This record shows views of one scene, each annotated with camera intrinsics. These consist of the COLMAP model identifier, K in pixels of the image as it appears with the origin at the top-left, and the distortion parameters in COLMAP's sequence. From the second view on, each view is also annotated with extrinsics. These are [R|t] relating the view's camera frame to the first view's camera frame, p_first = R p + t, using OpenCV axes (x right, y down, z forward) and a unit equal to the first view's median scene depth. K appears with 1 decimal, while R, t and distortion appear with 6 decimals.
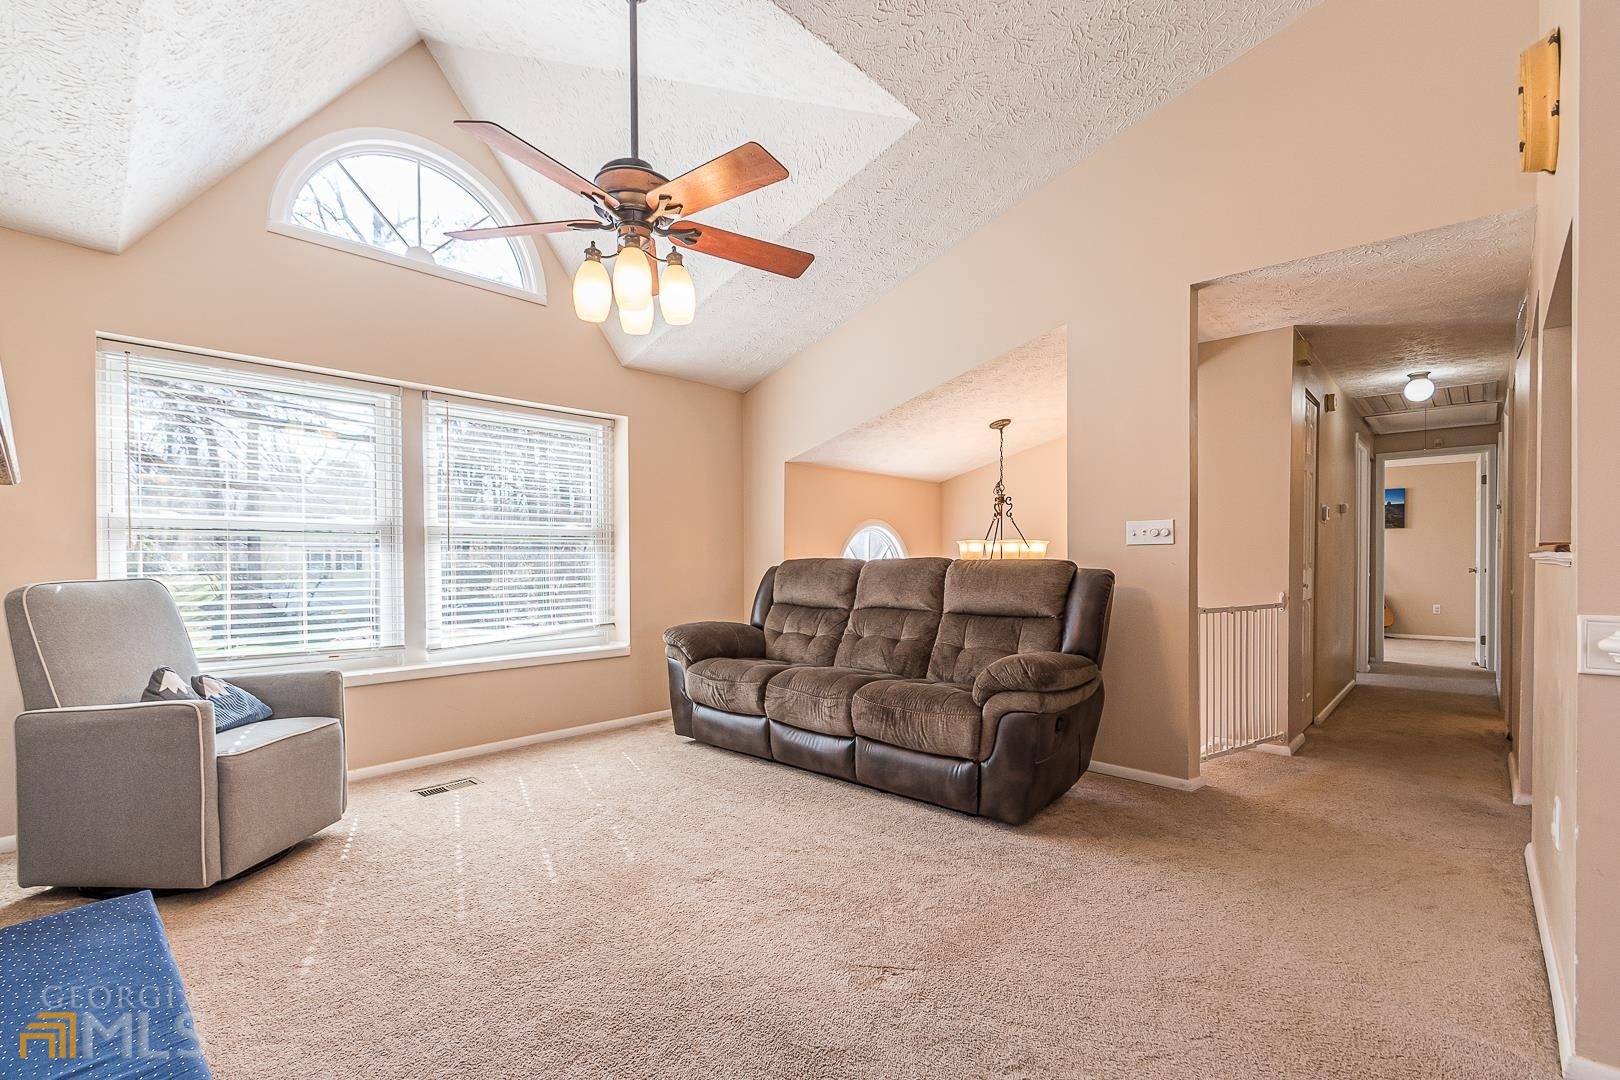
lens RADIAL K [[712.4, 0, 763.7], [0, 712.4, 558.1], [0, 0, 1]] dist [-0.002547, 0.000849]
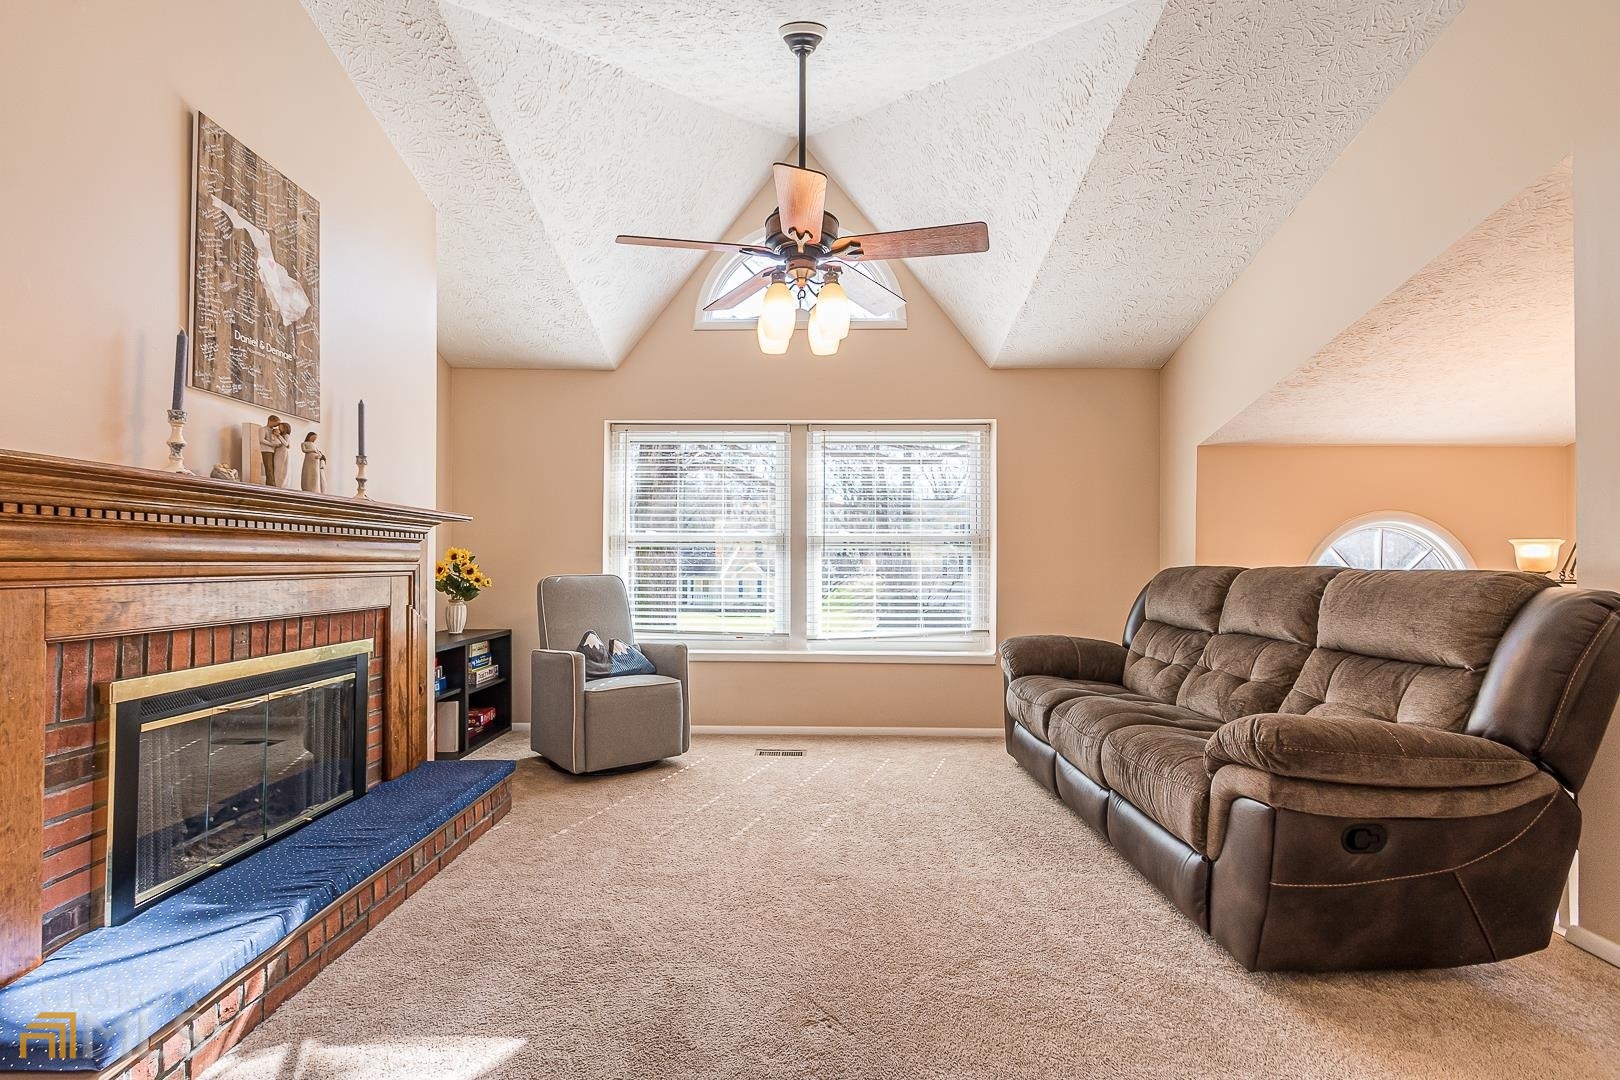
lens RADIAL K [[712.4, 0, 804.2], [0, 712.4, 551.8], [0, 0, 1]] dist [-0.002547, 0.000849]
pose [[0.681338, -0.006212, -0.731943, 0.413759], [-0.005920, 0.999885, -0.013997, -0.002008], [0.731945, 0.013870, 0.681223, 0.176317]]
